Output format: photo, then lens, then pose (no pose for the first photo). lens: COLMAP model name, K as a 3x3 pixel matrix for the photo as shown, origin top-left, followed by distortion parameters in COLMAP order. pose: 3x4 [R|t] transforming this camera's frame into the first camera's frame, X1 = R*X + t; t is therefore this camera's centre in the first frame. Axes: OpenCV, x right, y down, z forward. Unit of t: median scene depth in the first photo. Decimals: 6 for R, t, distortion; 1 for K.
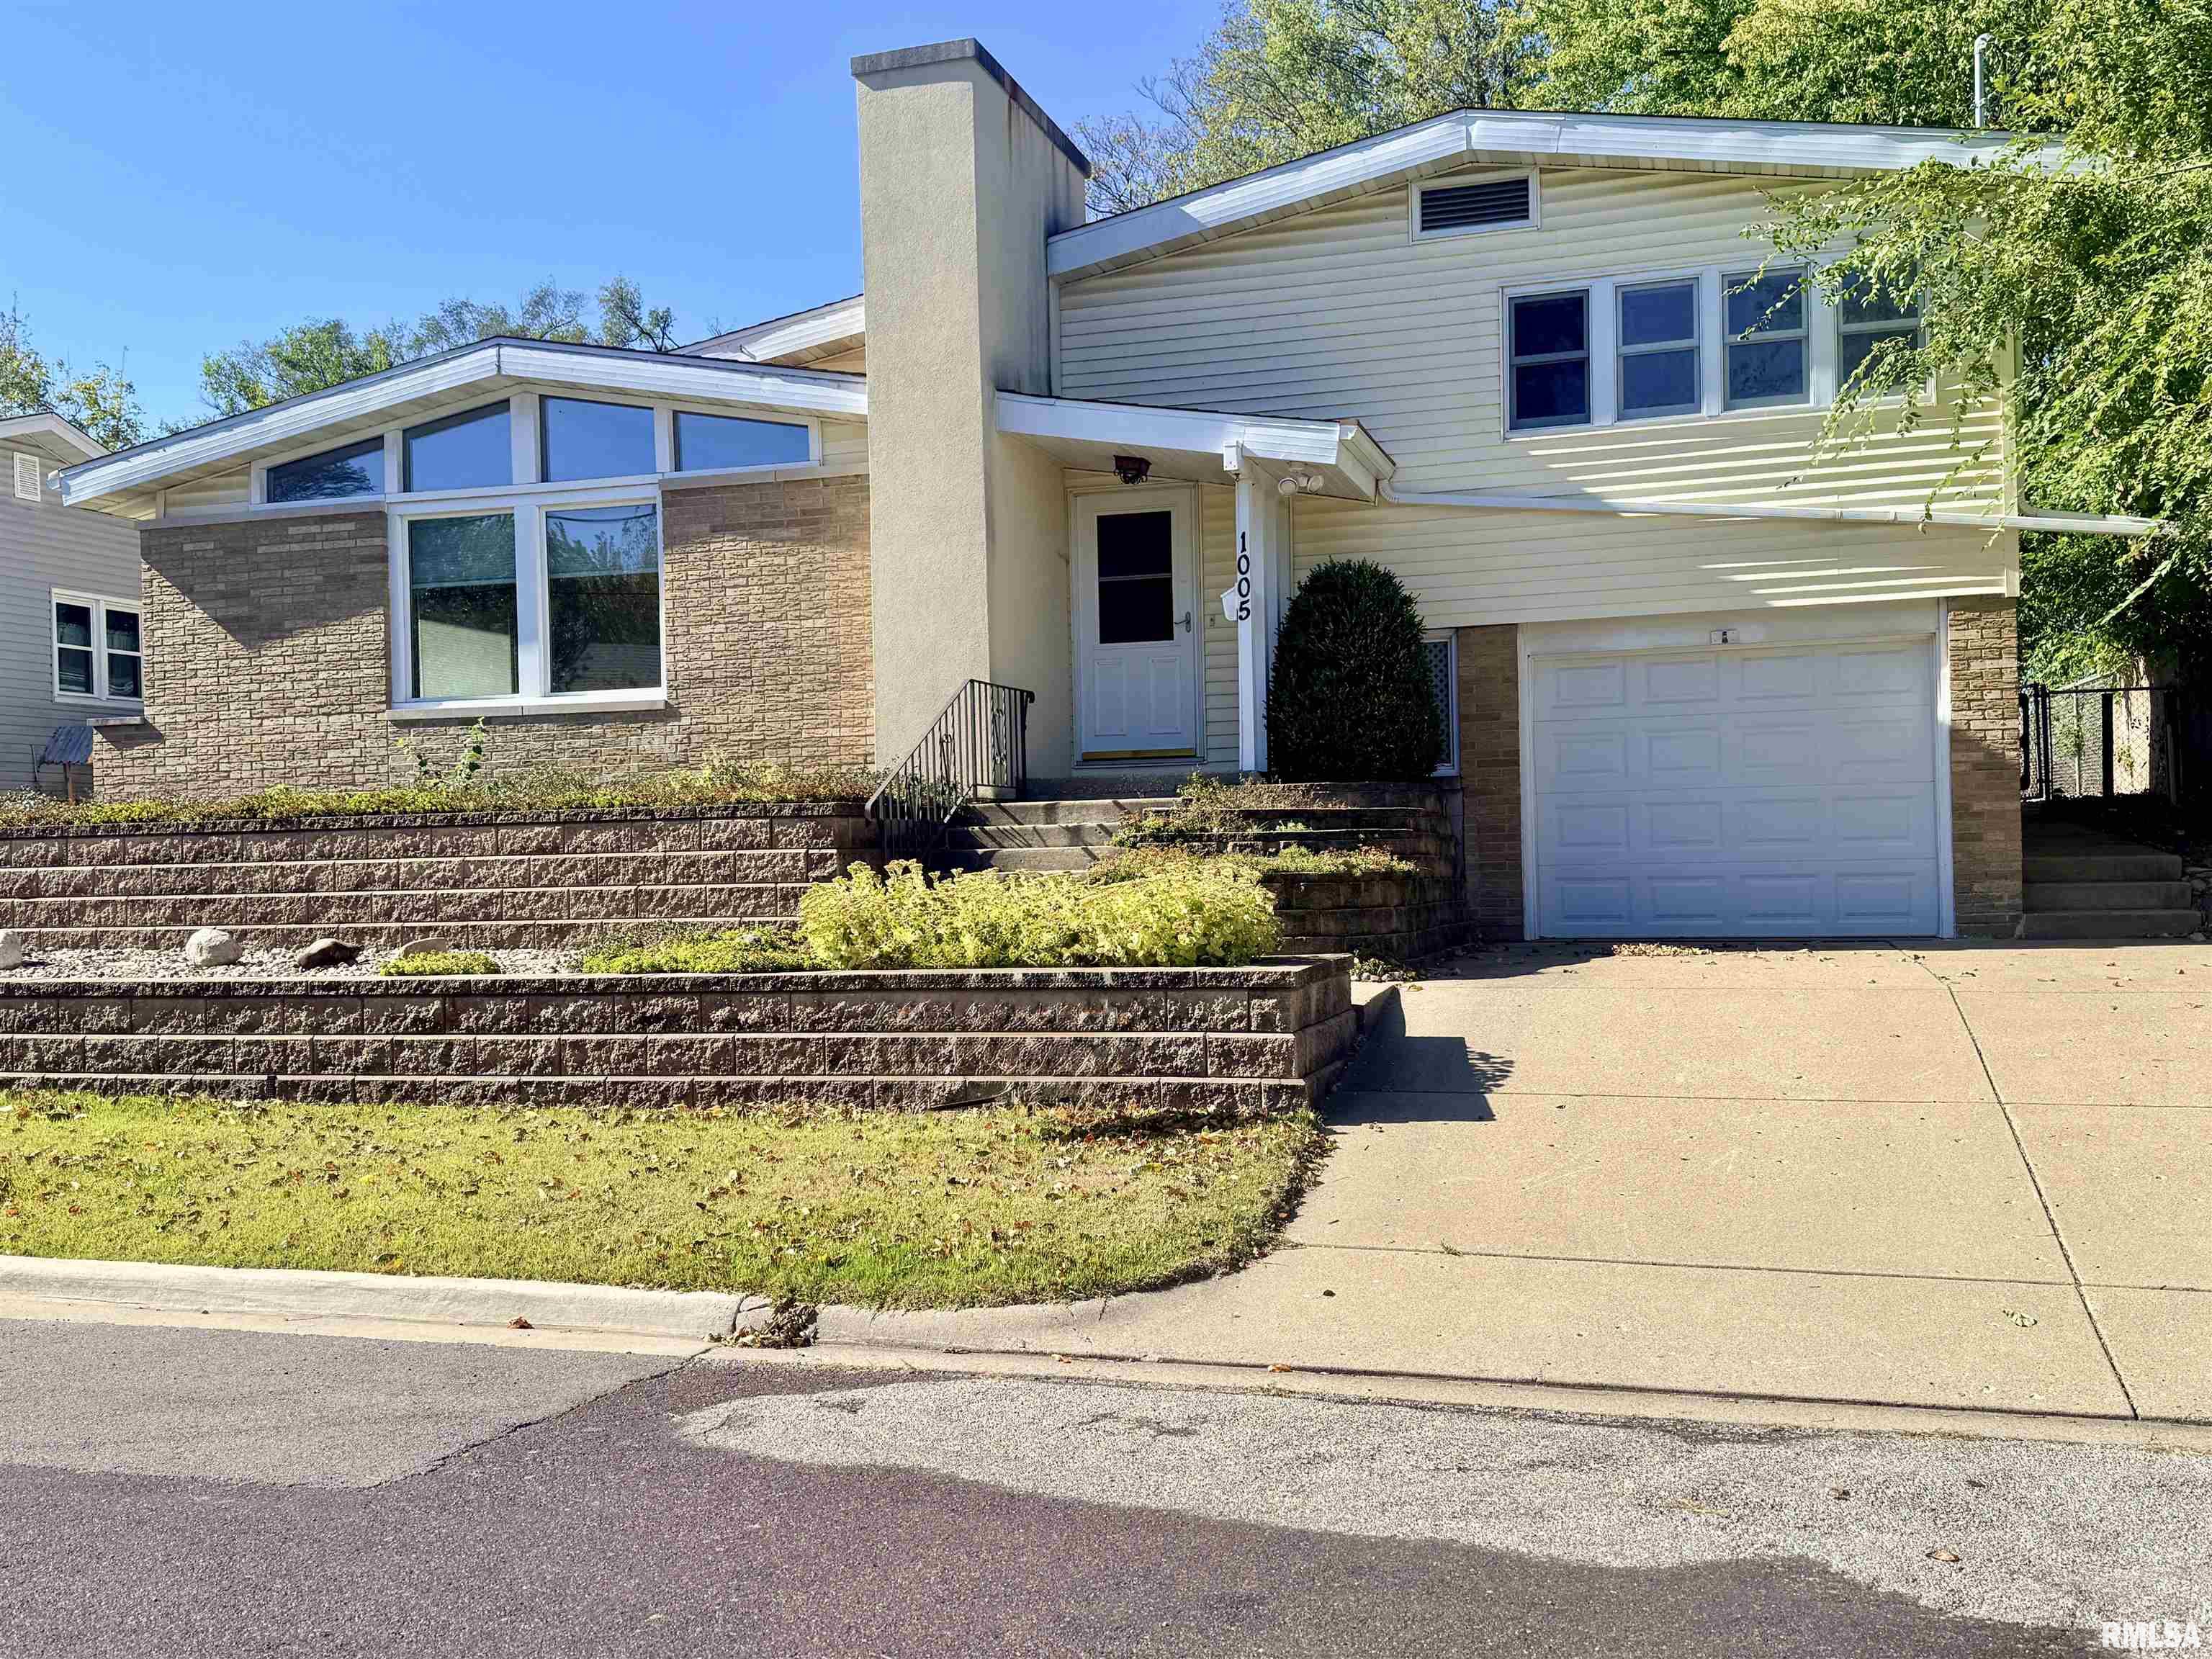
lens RADIAL K [[2095.2, 0, 1108.0], [0, 2095.2, 814.1], [0, 0, 1]] dist [0.088665, 0.000000]
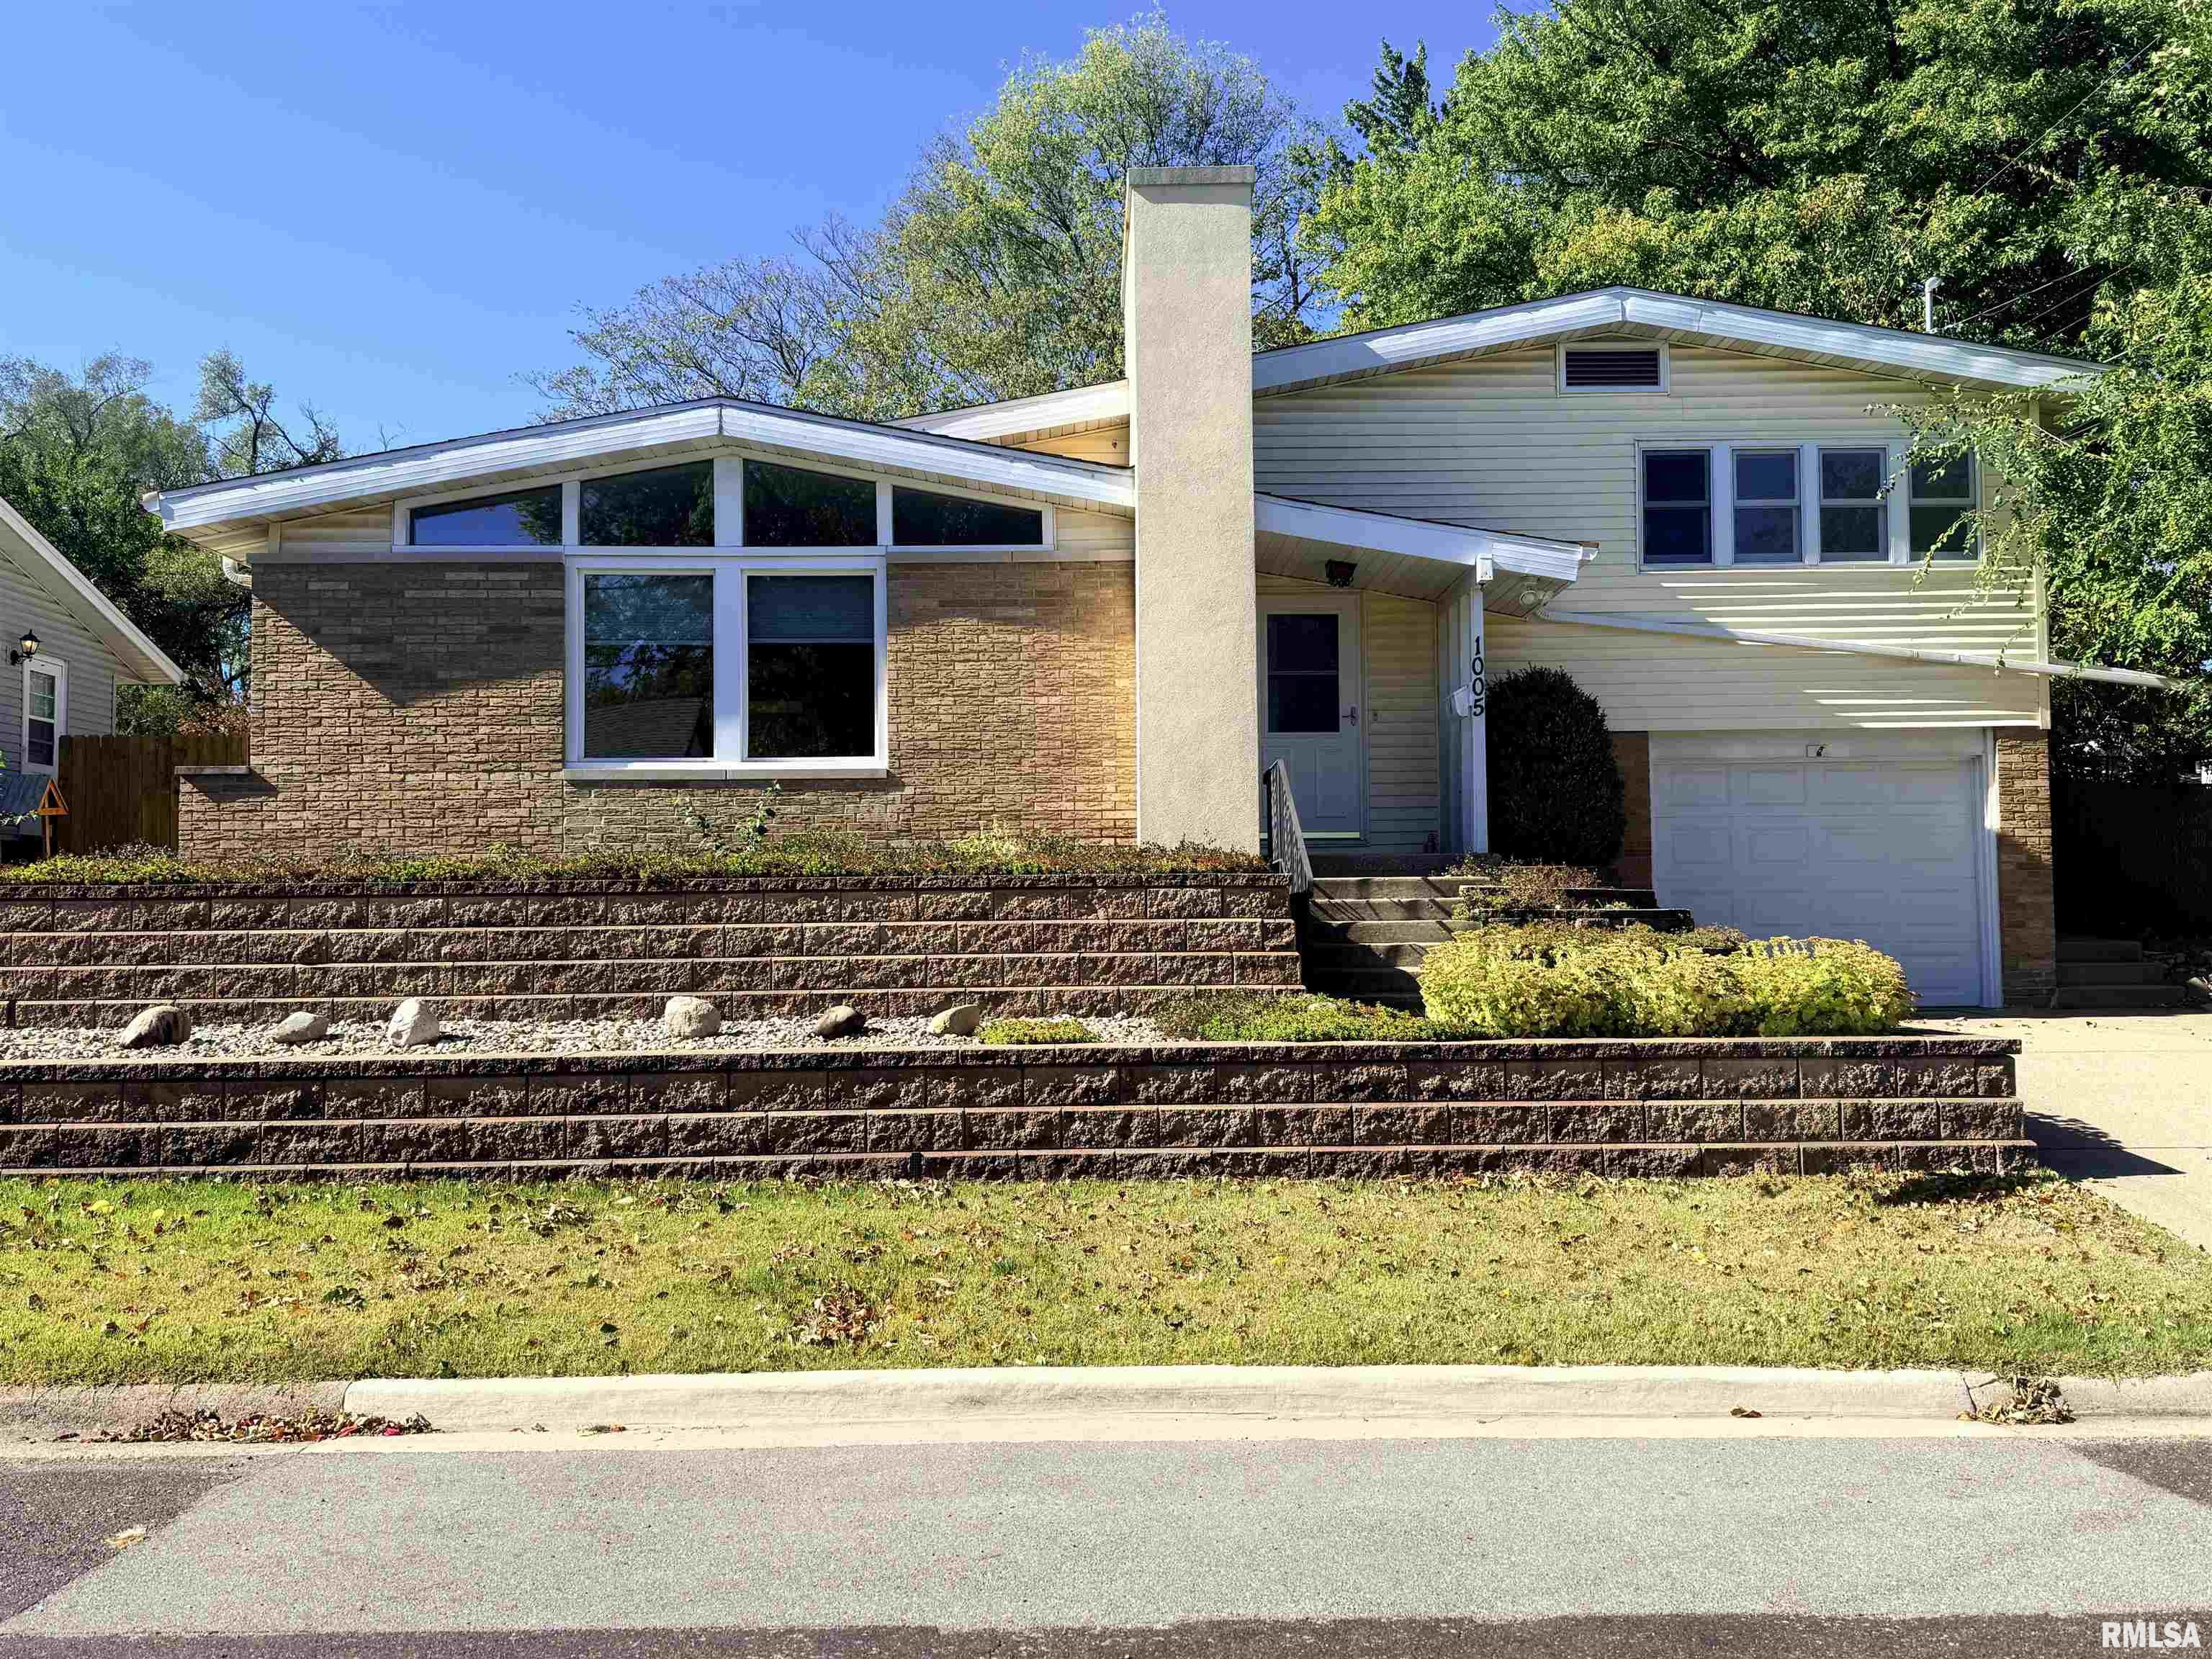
lens RADIAL K [[1829.2, 0, 1105.6], [0, 1829.2, 809.5], [0, 0, 1]] dist [0.110125, -0.065613]
pose [[0.947427, 0.032536, 0.318314, -0.428131], [-0.016709, 0.998490, -0.052326, 0.009908], [-0.319535, 0.044256, 0.946540, 0.152526]]
